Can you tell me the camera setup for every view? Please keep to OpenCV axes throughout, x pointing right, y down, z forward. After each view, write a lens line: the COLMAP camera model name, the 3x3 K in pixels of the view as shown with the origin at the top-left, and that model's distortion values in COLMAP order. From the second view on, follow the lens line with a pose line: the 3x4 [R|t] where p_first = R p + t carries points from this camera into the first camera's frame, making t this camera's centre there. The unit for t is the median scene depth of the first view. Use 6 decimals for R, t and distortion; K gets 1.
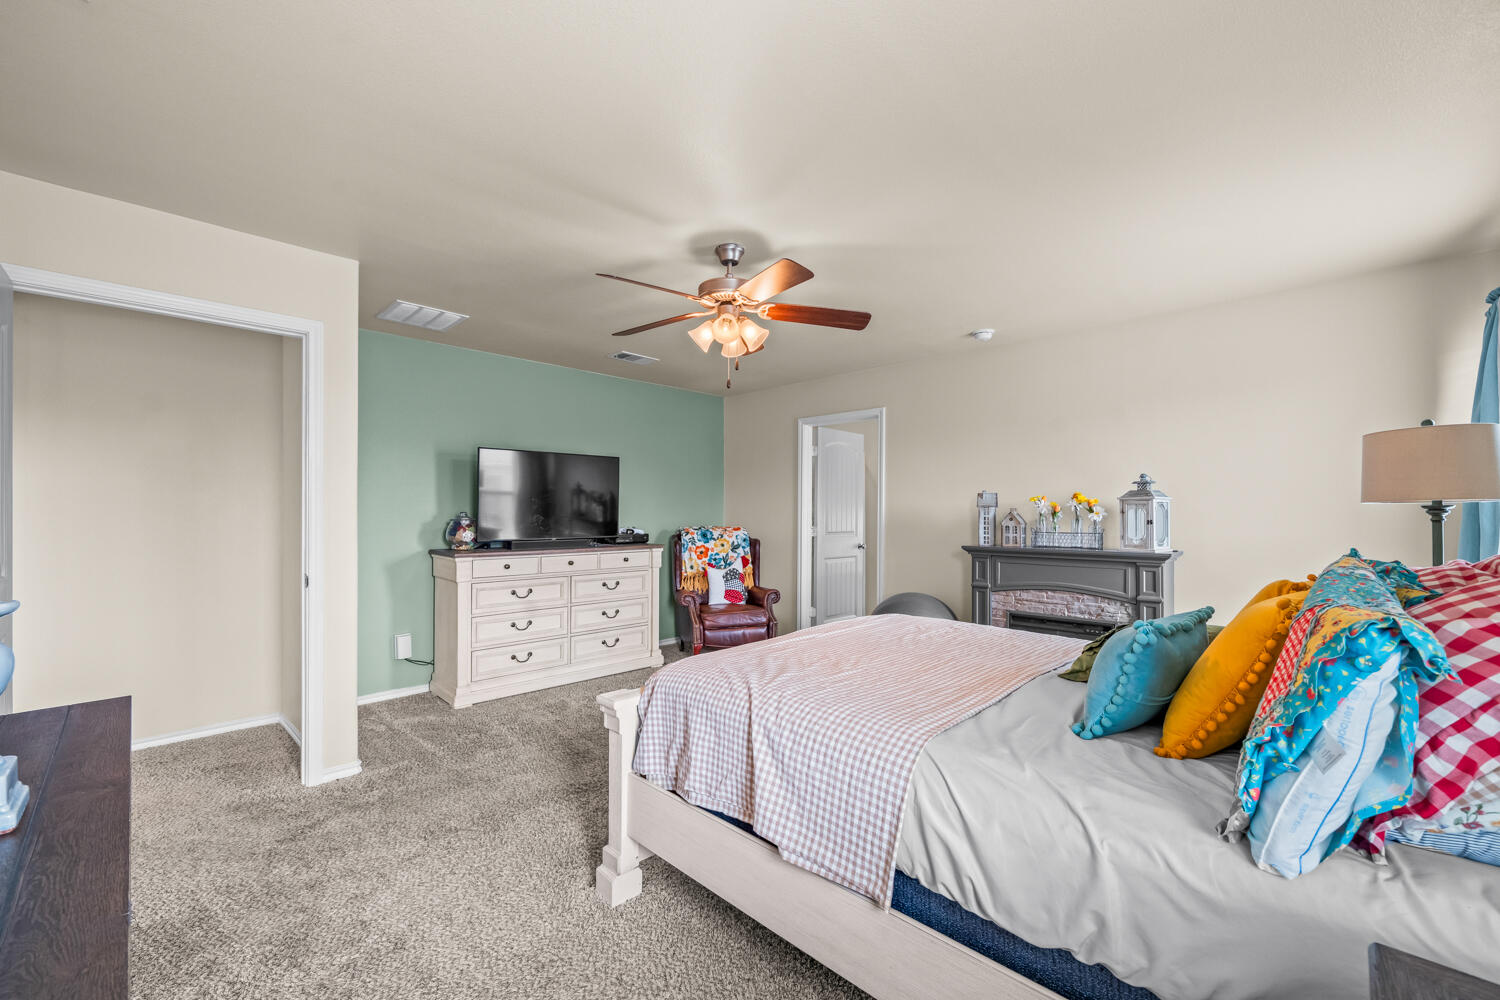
lens RADIAL K [[602.3, 0, 727.0], [0, 602.3, 514.1], [0, 0, 1]] dist [-0.000459, -0.000037]
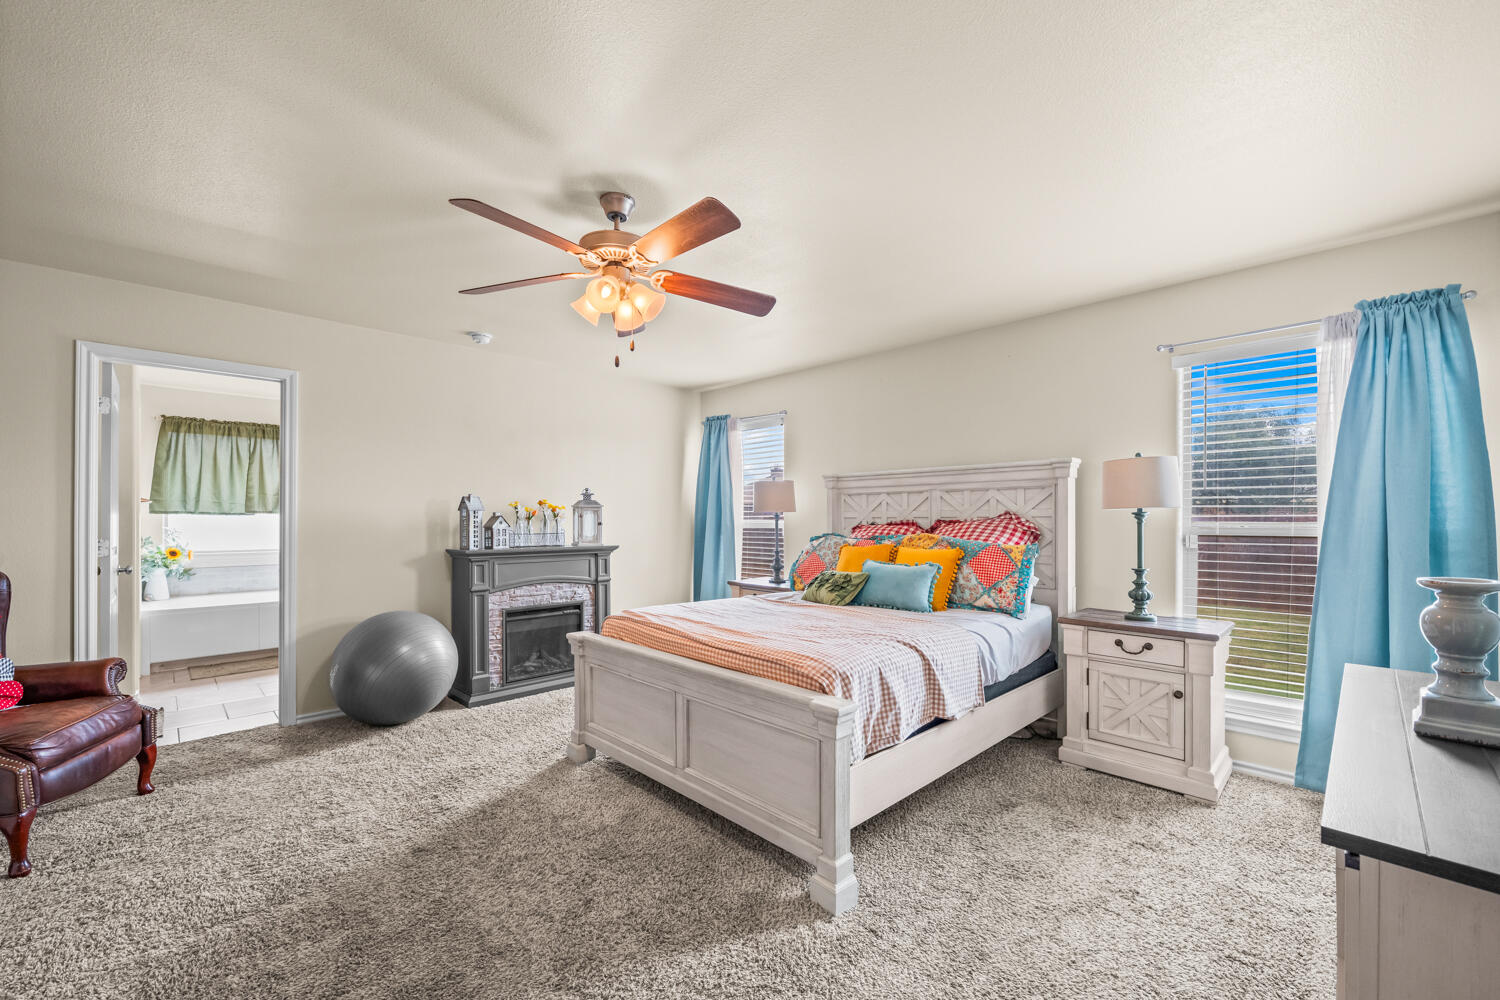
lens RADIAL K [[602.3, 0, 727.0], [0, 602.3, 514.1], [0, 0, 1]] dist [-0.000459, -0.000037]
pose [[0.021499, 0.004664, 0.999758, -0.620205], [-0.002903, 0.999985, -0.004603, -0.002714], [-0.999765, -0.002803, 0.021512, 0.626088]]
